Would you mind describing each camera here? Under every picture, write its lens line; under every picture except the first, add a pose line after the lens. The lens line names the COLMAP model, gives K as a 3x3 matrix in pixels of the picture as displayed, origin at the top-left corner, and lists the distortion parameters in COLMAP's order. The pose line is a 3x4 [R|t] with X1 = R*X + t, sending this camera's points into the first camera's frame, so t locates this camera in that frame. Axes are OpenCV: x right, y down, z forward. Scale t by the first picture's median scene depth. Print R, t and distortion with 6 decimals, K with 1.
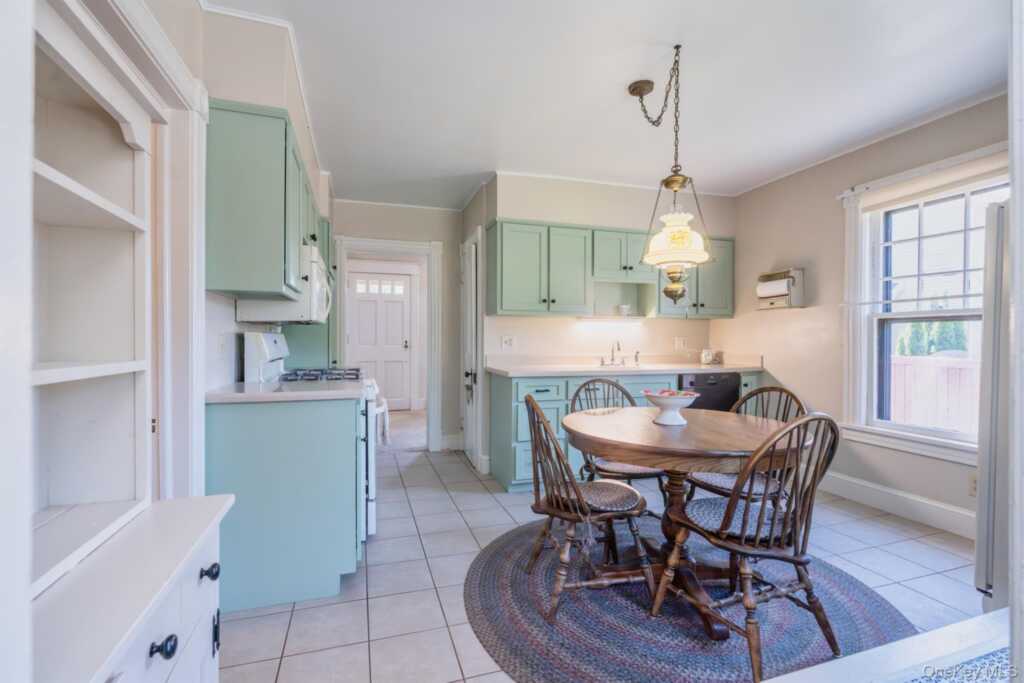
lens RADIAL K [[464.0, 0, 509.6], [0, 464.0, 345.4], [0, 0, 1]] dist [0.004232, -0.000893]
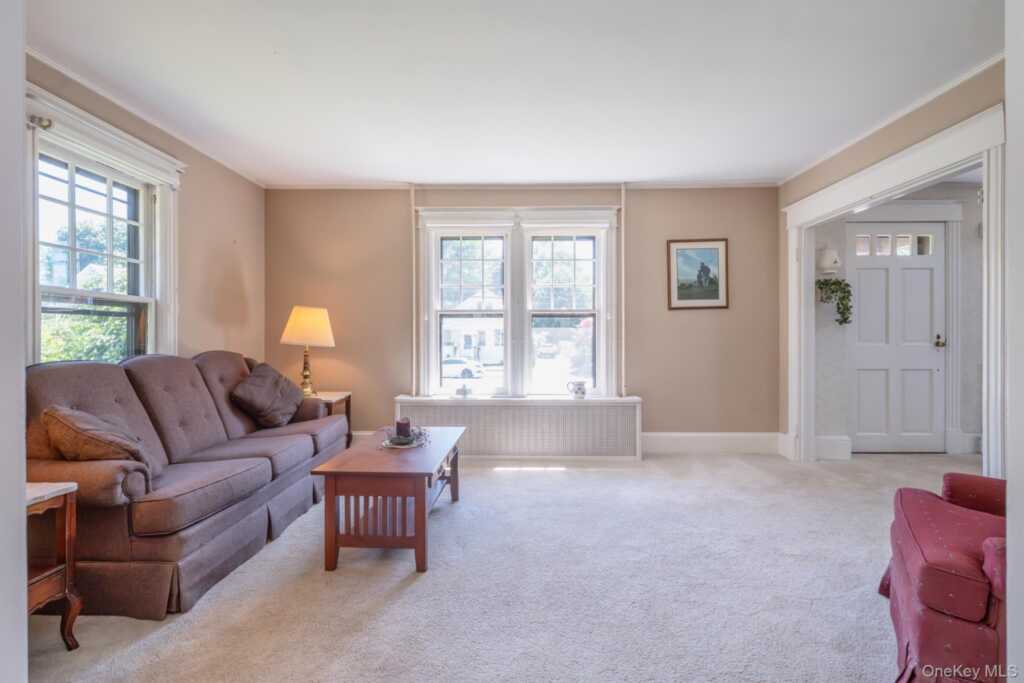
lens RADIAL K [[464.0, 0, 507.6], [0, 464.0, 341.2], [0, 0, 1]] dist [0.004232, -0.000893]
pose [[0.937787, -0.003358, -0.347194, -0.972908], [0.001692, 0.999986, -0.005101, 0.000690], [0.347206, 0.004196, 0.937779, 0.471761]]
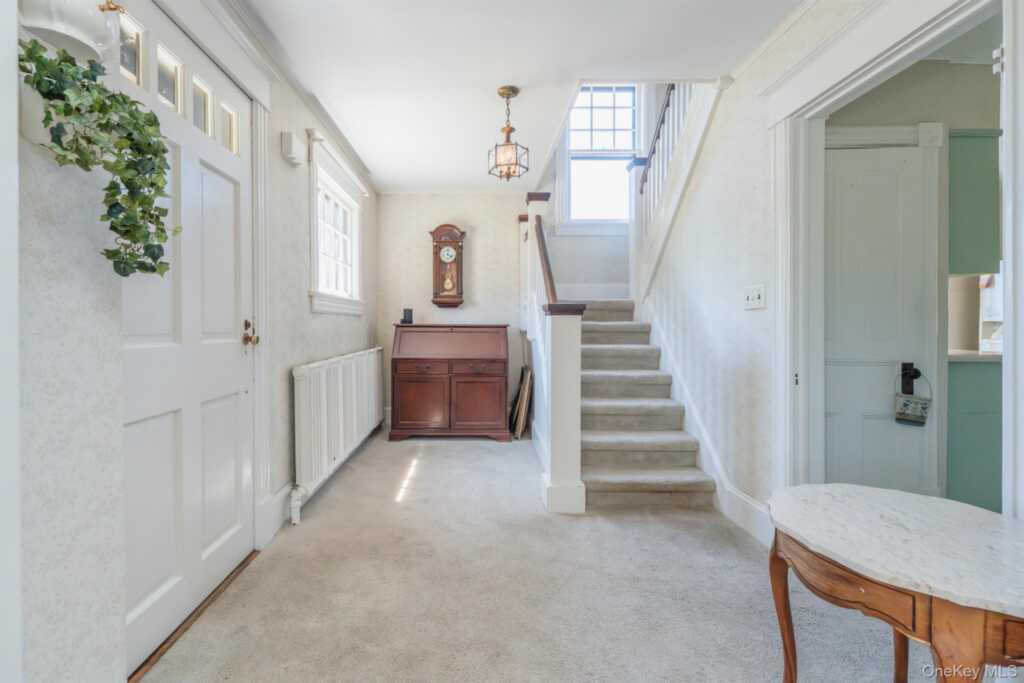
lens RADIAL K [[443.8, 0, 491.6], [0, 443.8, 327.8], [0, 0, 1]] dist [0.013806, -0.000955]
pose [[0.315862, -0.013831, 0.948704, -0.808518], [0.010050, 0.999886, 0.011231, -0.012499], [-0.948752, 0.005987, 0.315966, 1.402296]]
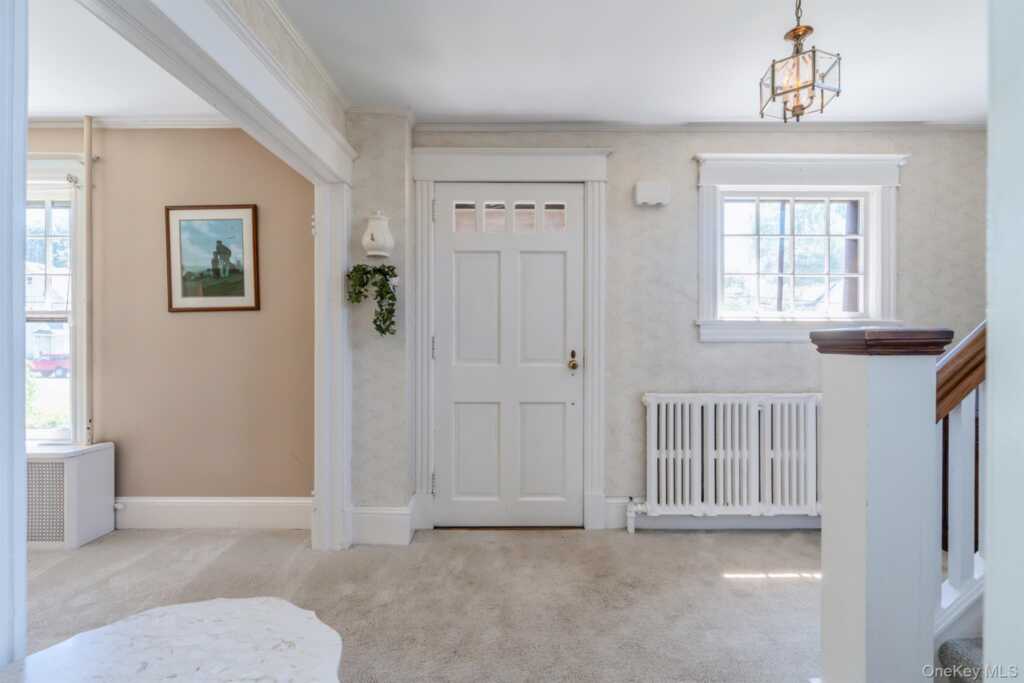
lens RADIAL K [[464.0, 0, 514.1], [0, 464.0, 349.0], [0, 0, 1]] dist [0.004232, -0.000893]
pose [[0.942789, -0.000032, -0.333391, -0.255295], [-0.000957, 0.999996, -0.002803, -0.019157], [0.333389, 0.002962, 0.942785, 1.122914]]
